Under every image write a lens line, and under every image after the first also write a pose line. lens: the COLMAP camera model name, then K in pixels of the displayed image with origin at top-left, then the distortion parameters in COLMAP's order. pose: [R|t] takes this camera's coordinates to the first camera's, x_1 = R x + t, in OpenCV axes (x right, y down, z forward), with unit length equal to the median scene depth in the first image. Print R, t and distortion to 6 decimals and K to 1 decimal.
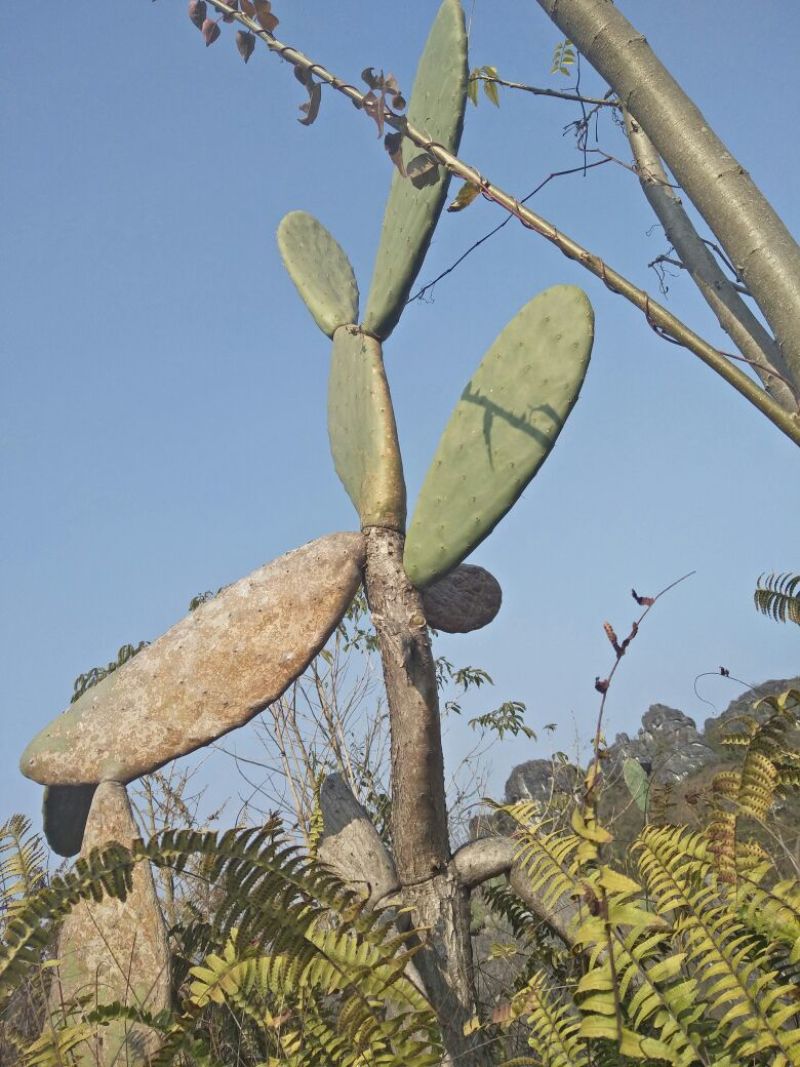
lens RADIAL K [[825.4, 0, 399.7], [0, 825.4, 532.7], [0, 0, 1]] dist [0.007244, 0.004361]
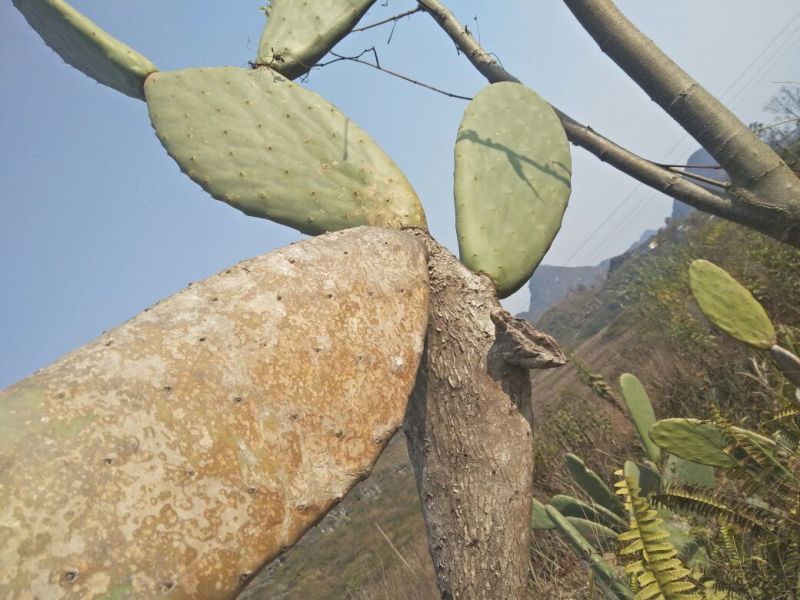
lens RADIAL K [[618.8, 0, 400.4], [0, 618.8, 300.9], [0, 0, 1]] dist [0.007244, 0.004361]
pose [[0.548742, 0.223158, 0.805657, -0.513880], [0.112095, 0.935370, -0.335436, 0.260309], [-0.828443, 0.274378, 0.488262, 0.749787]]
